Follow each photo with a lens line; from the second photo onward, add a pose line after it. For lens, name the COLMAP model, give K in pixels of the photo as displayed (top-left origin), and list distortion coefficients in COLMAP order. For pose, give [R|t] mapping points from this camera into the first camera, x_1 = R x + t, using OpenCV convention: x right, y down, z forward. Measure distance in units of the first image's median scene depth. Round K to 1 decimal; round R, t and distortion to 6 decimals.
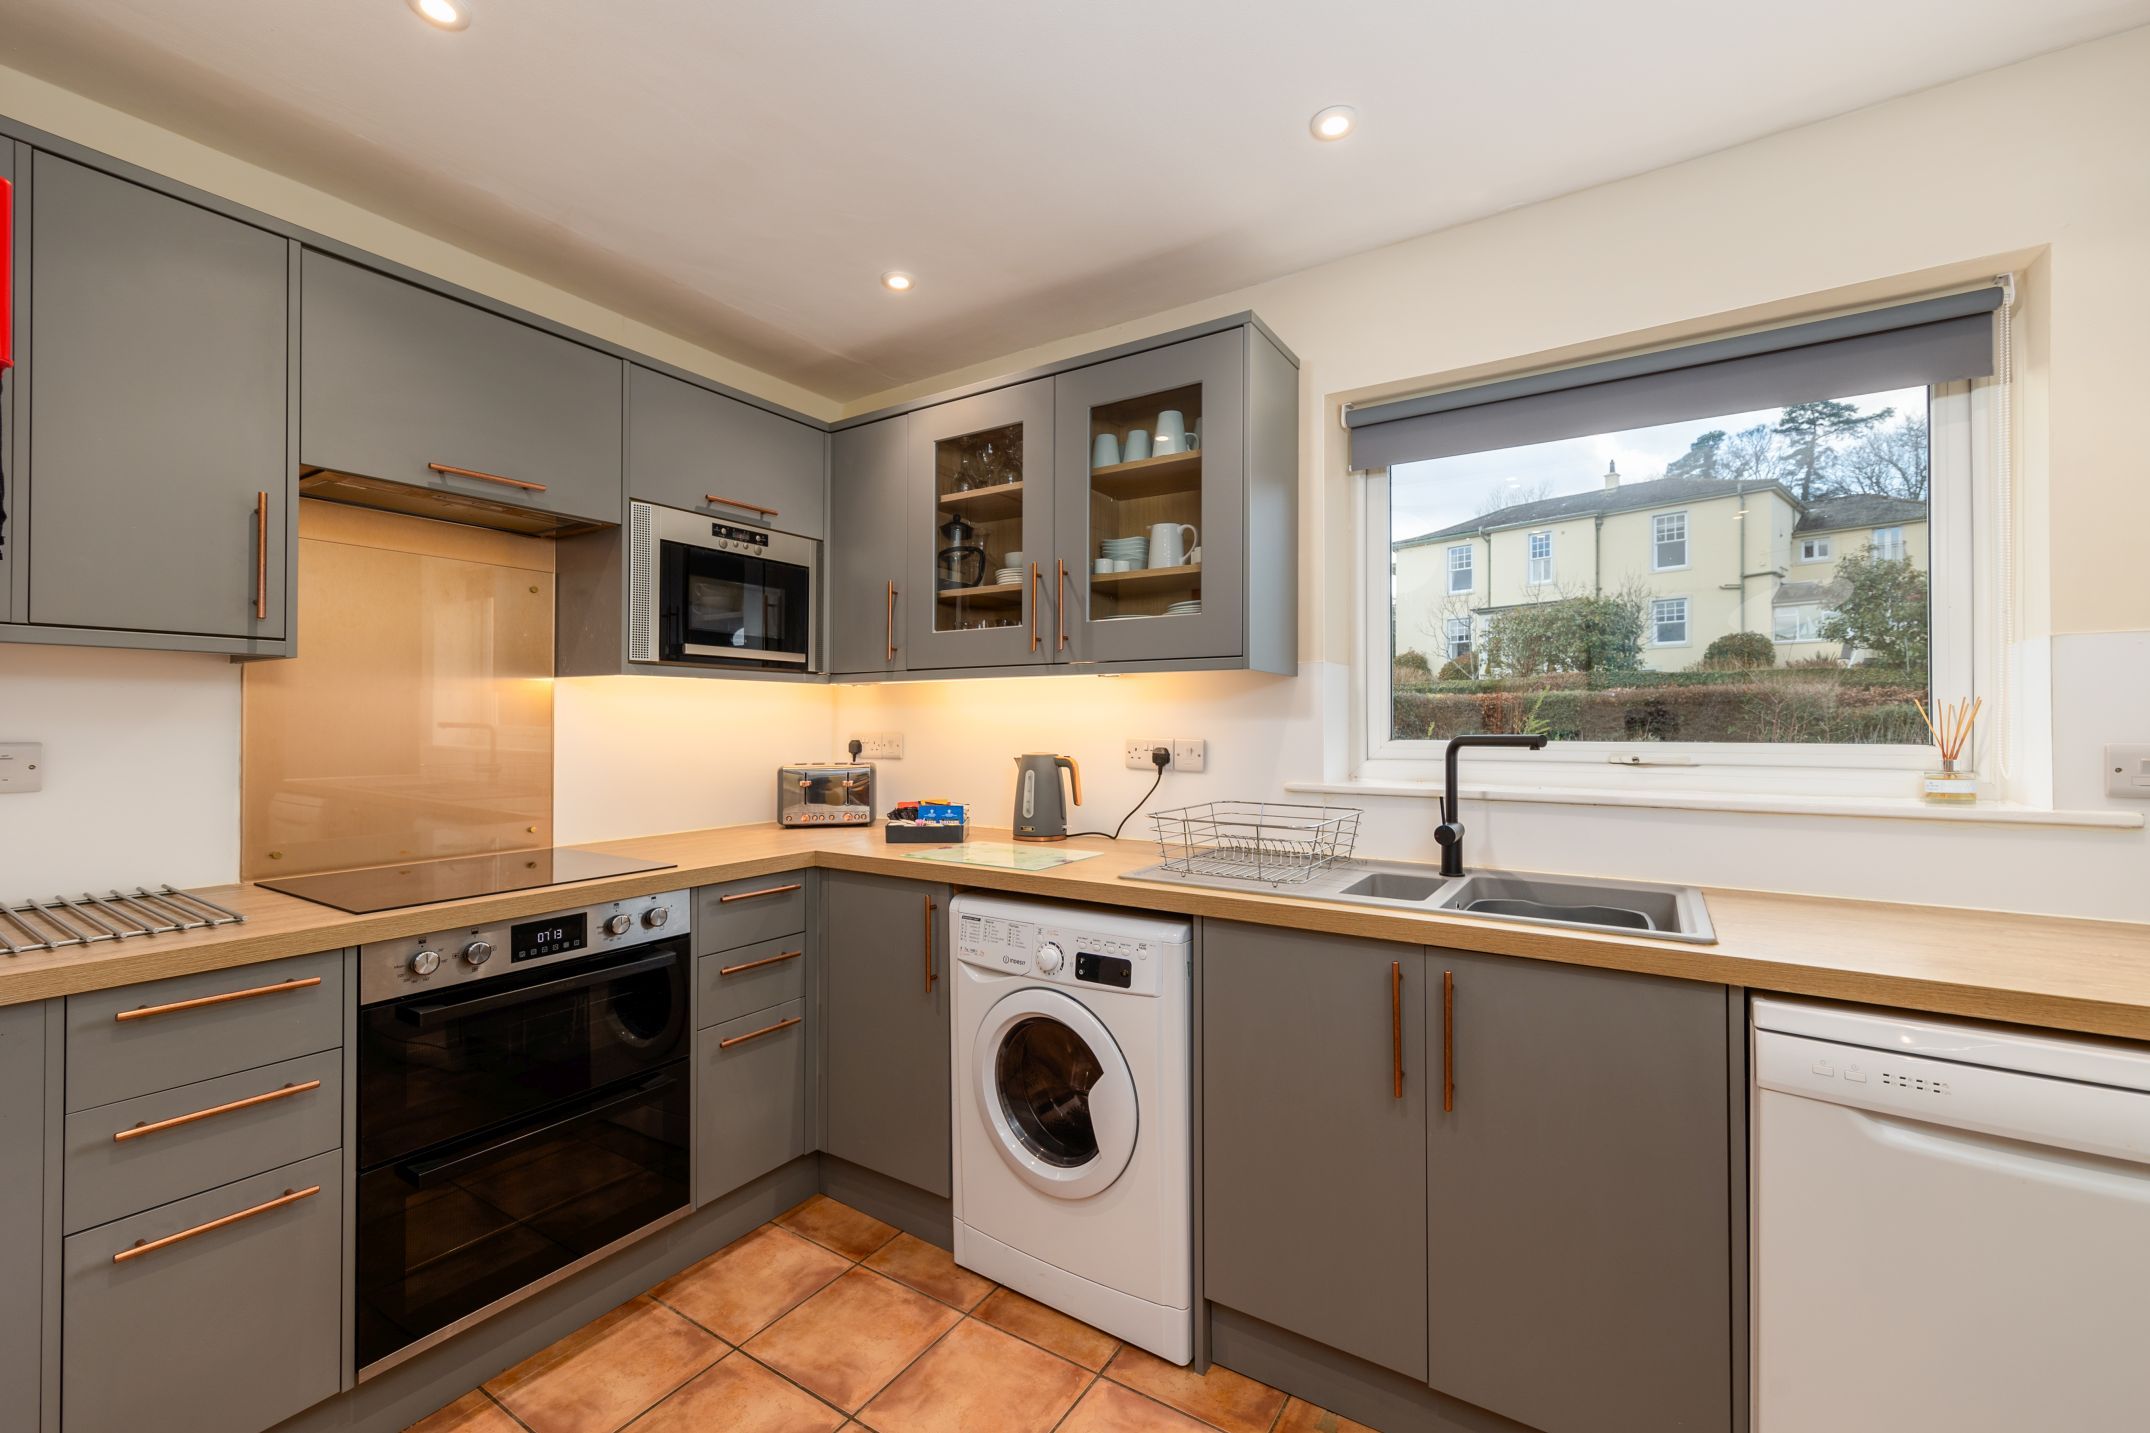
lens RADIAL K [[926.8, 0, 1075.0], [0, 926.8, 716.5], [0, 0, 1]] dist [0.000822, -0.000195]
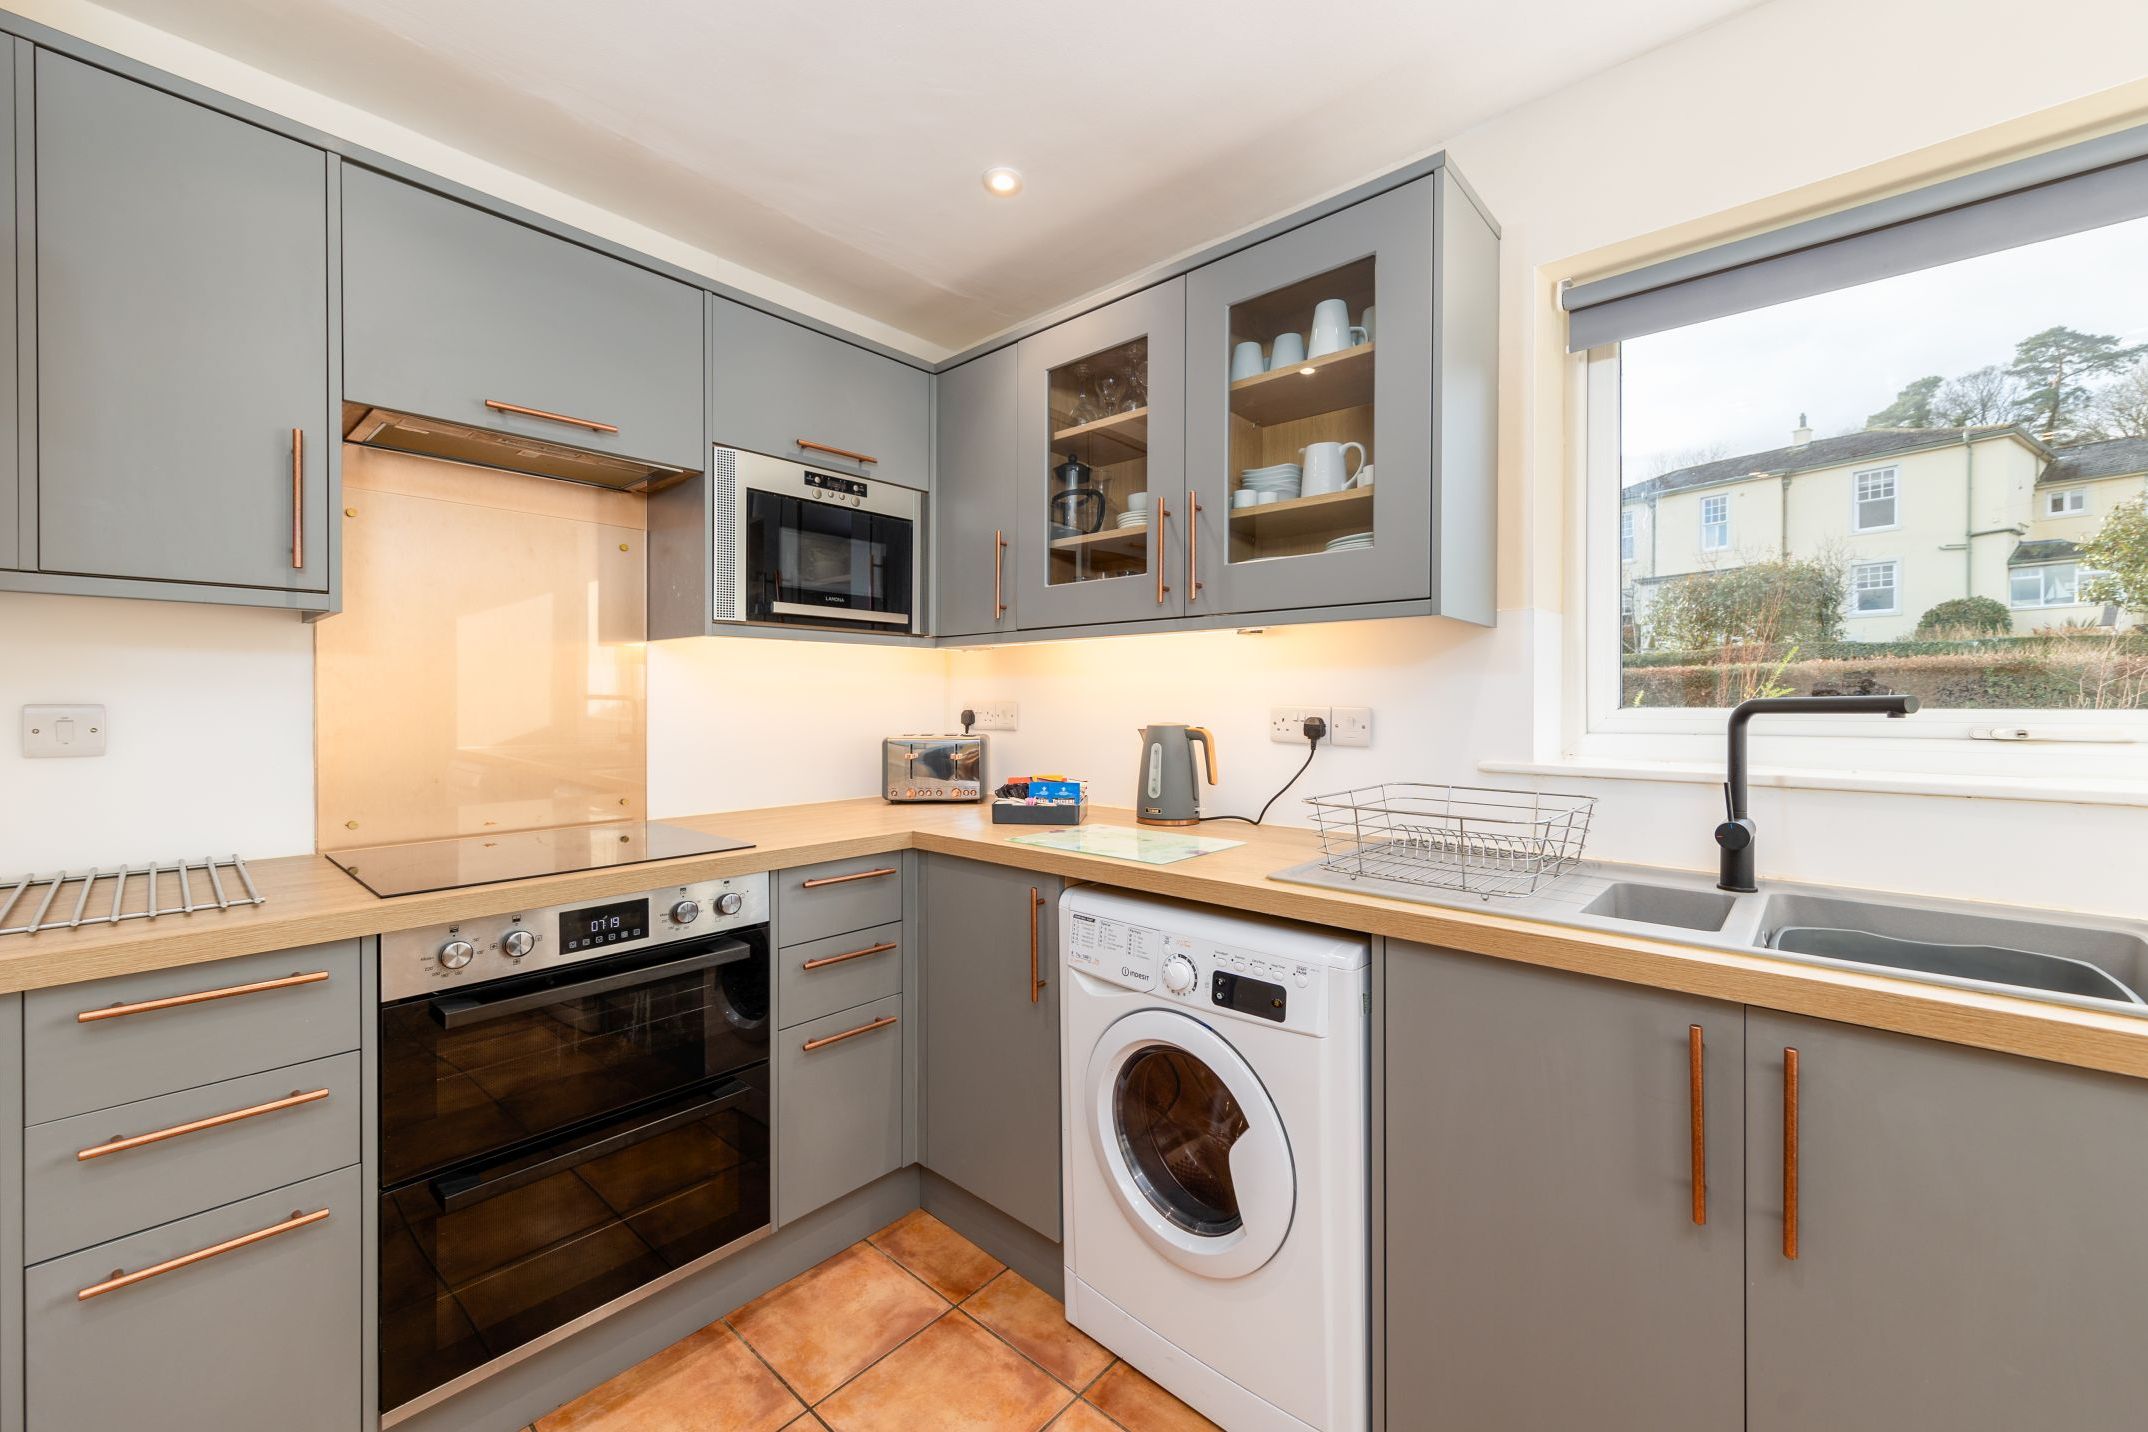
lens RADIAL K [[844.6, 0, 1019.4], [0, 844.6, 714.6], [0, 0, 1]] dist [-0.001310, -0.000089]
pose [[0.976928, -0.000121, -0.213568, -0.005782], [0.004634, 0.999776, 0.020633, 0.016913], [0.213518, -0.021147, 0.976710, 0.236791]]
